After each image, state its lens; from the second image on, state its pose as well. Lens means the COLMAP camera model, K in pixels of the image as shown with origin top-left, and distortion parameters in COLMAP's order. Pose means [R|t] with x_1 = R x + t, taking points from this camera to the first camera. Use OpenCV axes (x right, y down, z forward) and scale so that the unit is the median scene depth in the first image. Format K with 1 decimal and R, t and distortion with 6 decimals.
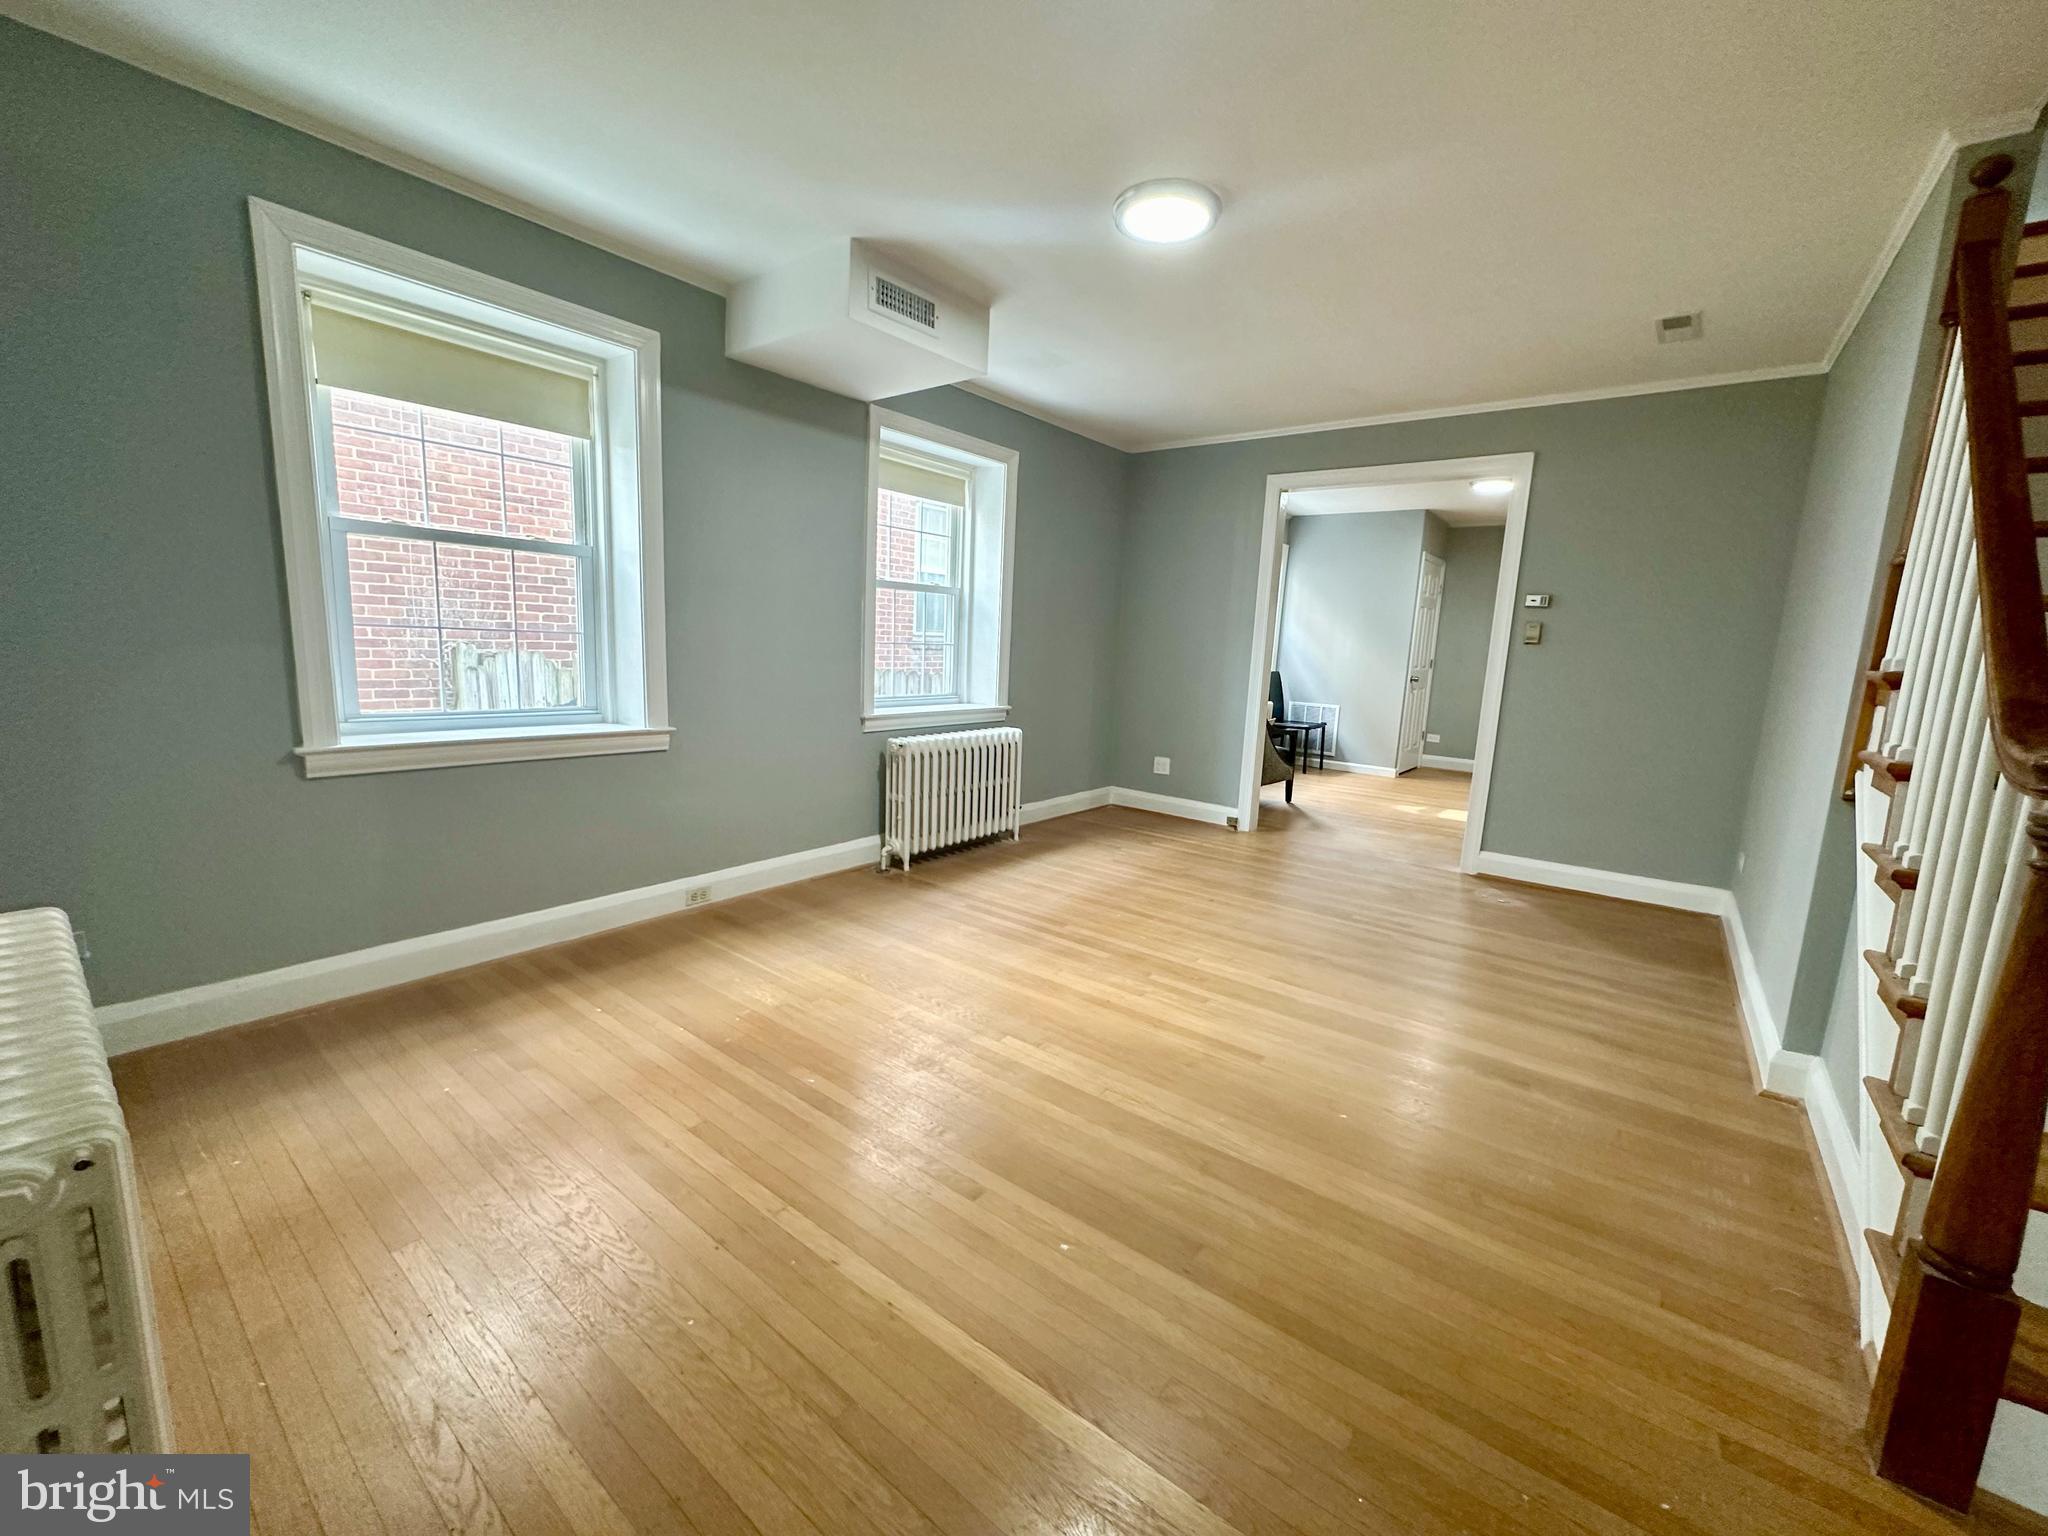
lens RADIAL K [[812.1, 0, 1031.2], [0, 812.1, 766.2], [0, 0, 1]] dist [-0.006591, 0.000319]
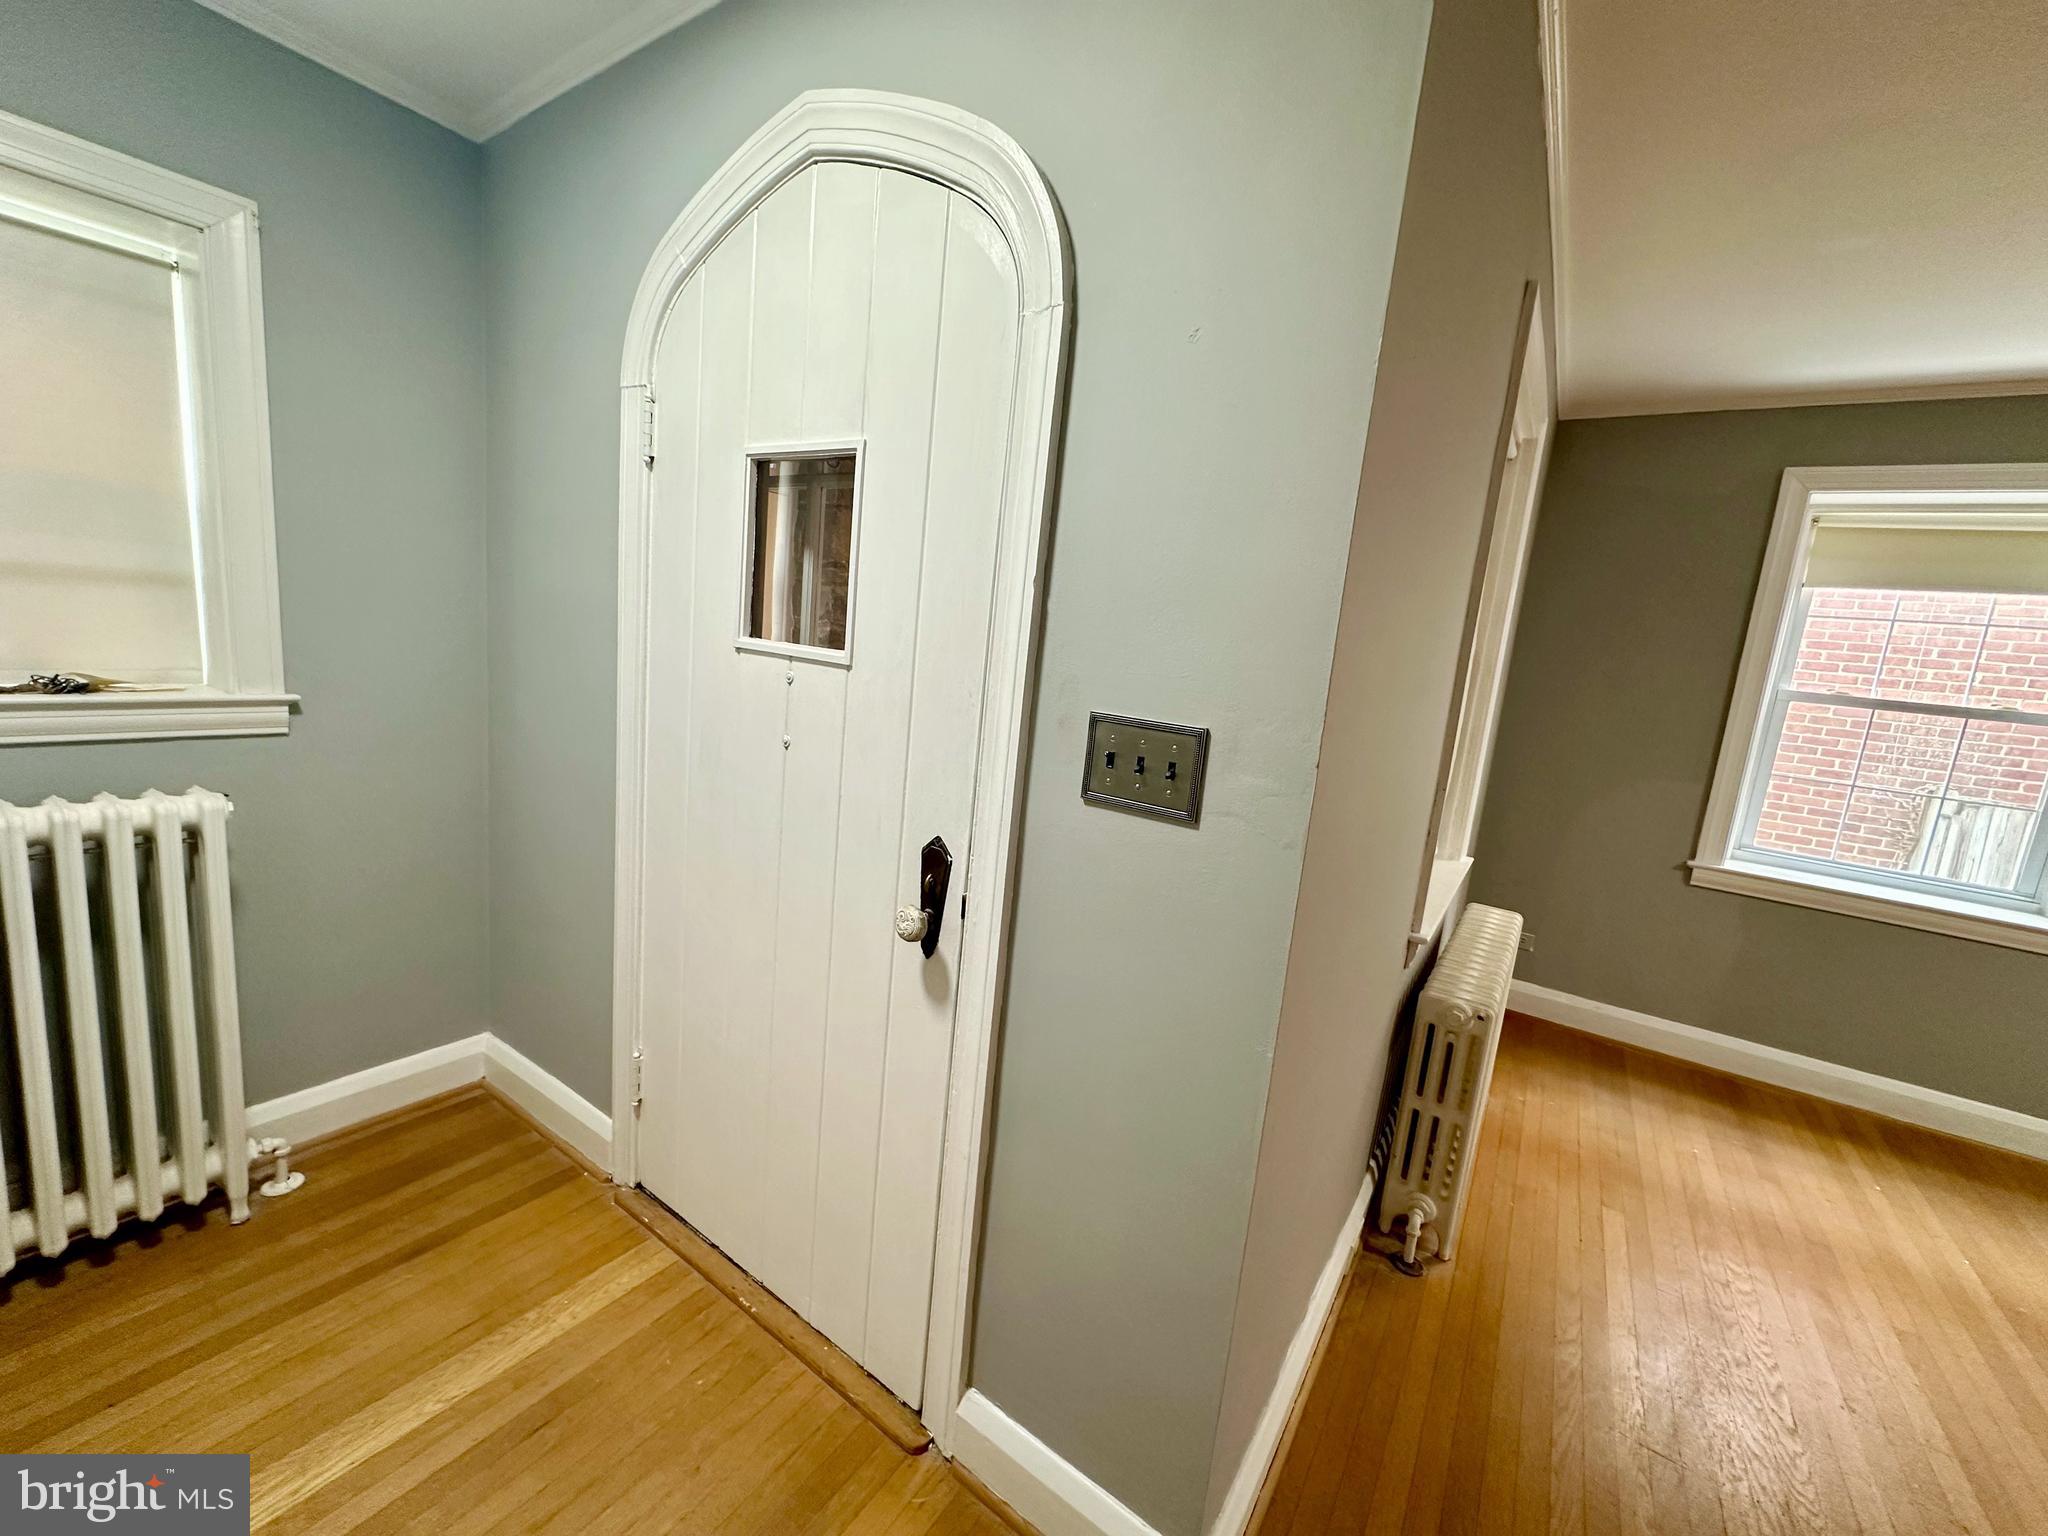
lens RADIAL K [[812.1, 0, 1017.7], [0, 812.1, 764.7], [0, 0, 1]] dist [-0.006591, 0.000319]
pose [[0.057094, 0.123038, -0.990758, 0.306469], [-0.245582, 0.963616, 0.105515, -0.039717], [0.967693, 0.237288, 0.085233, -0.210153]]
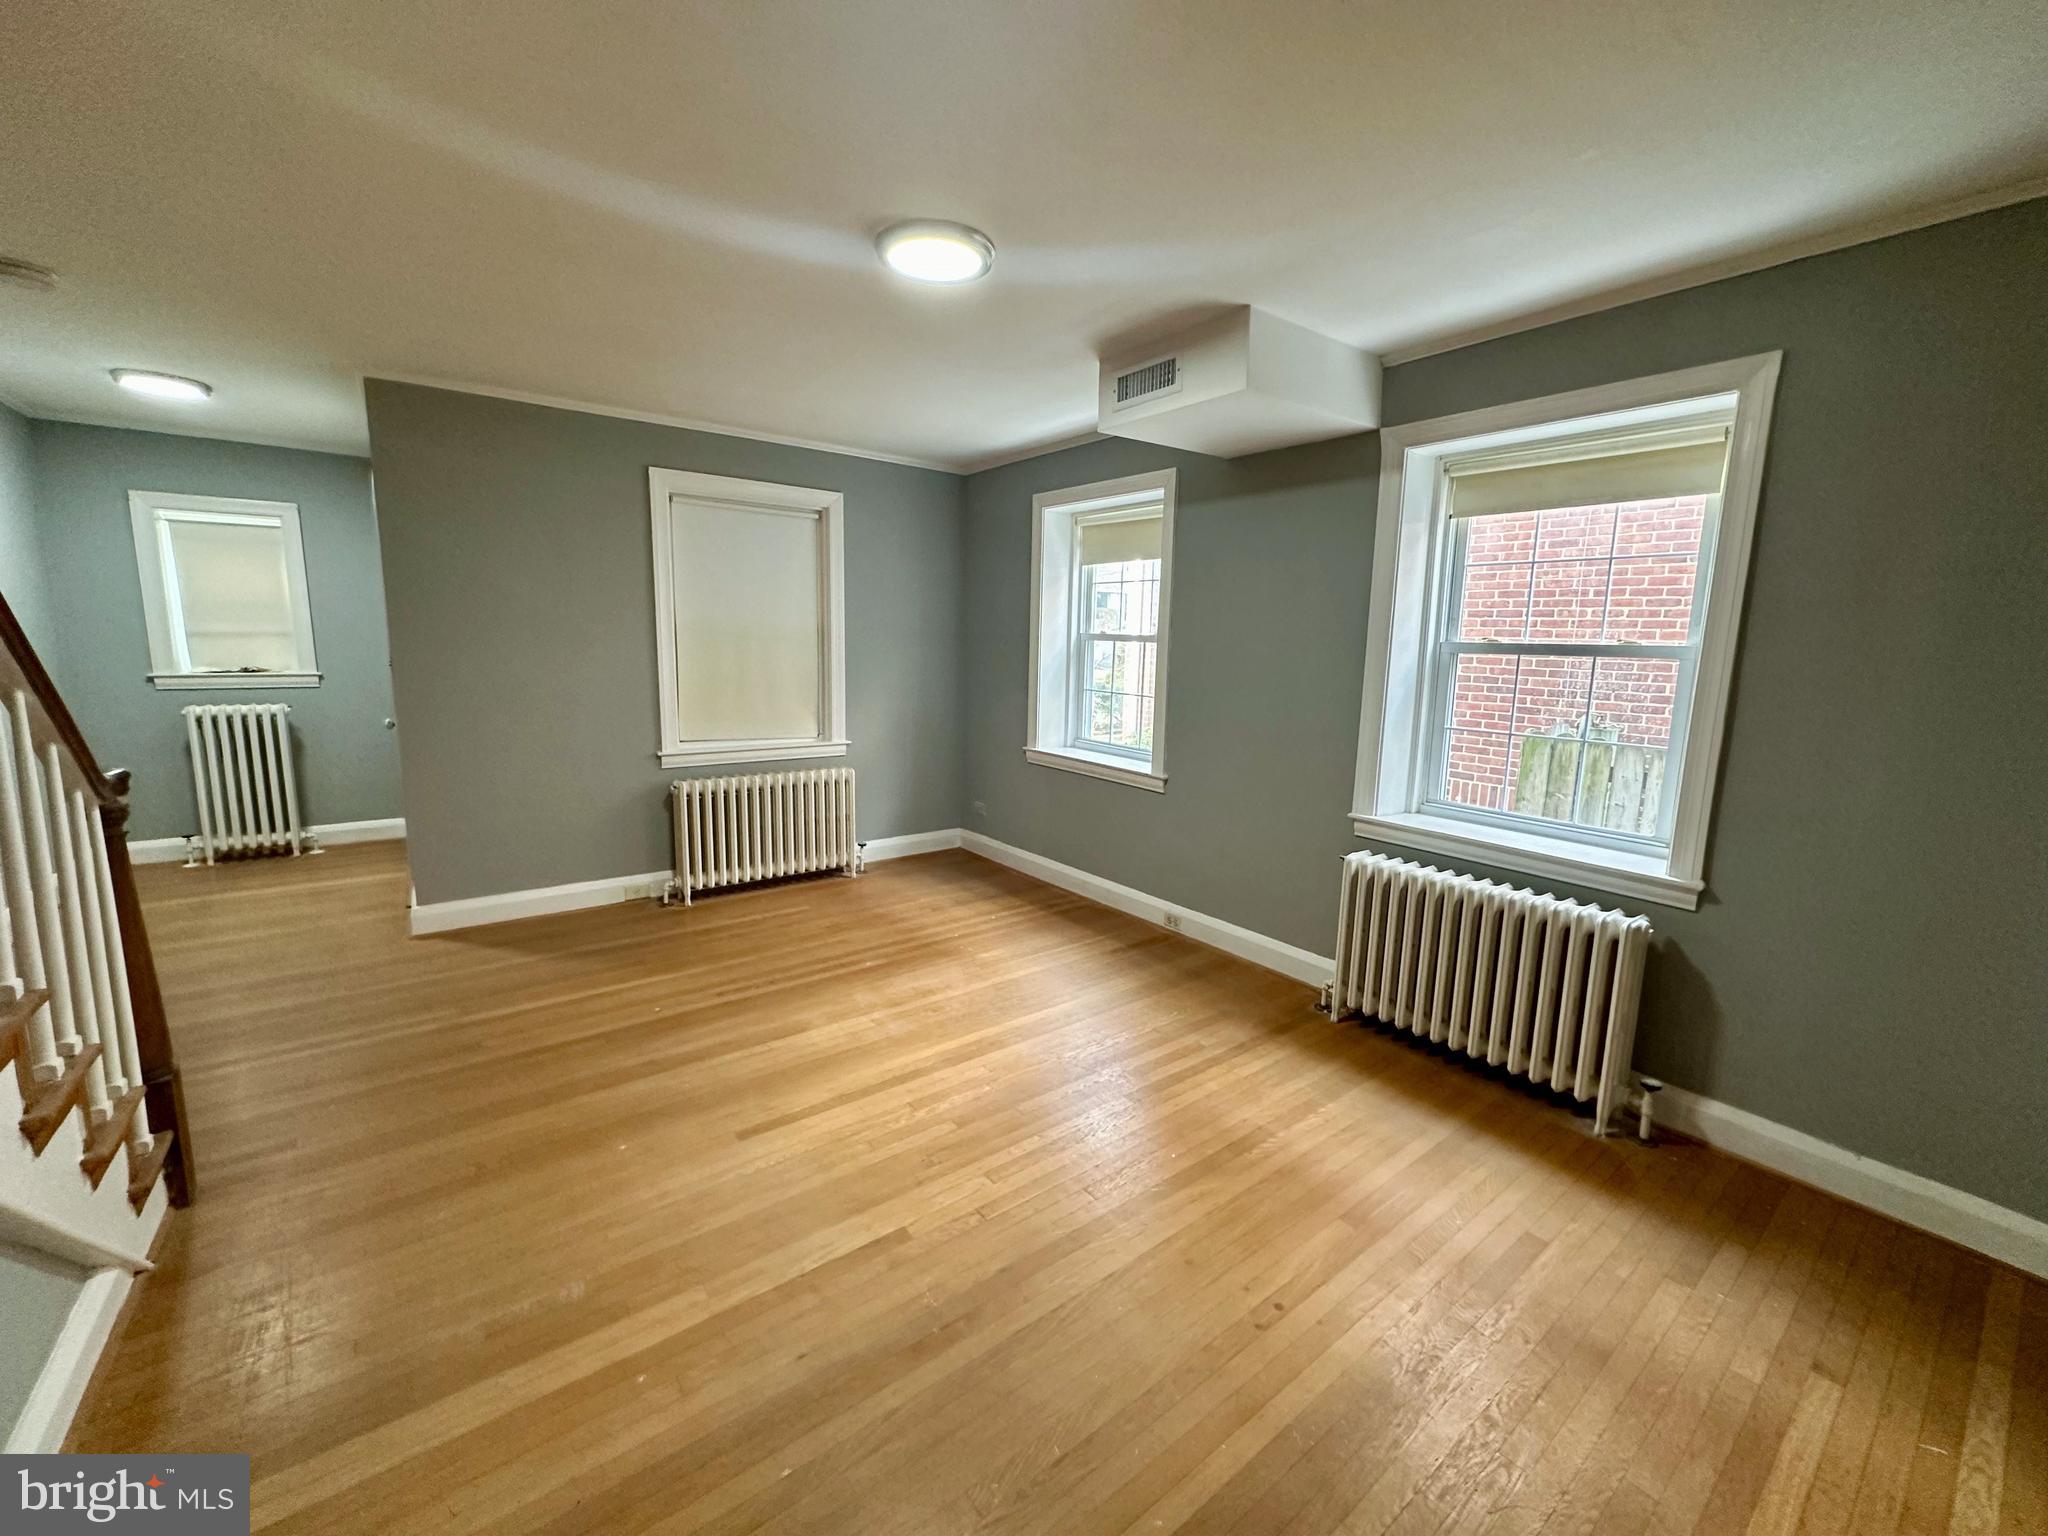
lens RADIAL K [[812.1, 0, 1019.4], [0, 812.1, 767.9], [0, 0, 1]] dist [-0.006591, 0.000319]
pose [[-0.263994, 0.107269, -0.958541, 1.024972], [-0.185685, 0.969554, 0.159642, -0.275773], [0.946482, 0.220131, -0.236038, 1.369936]]
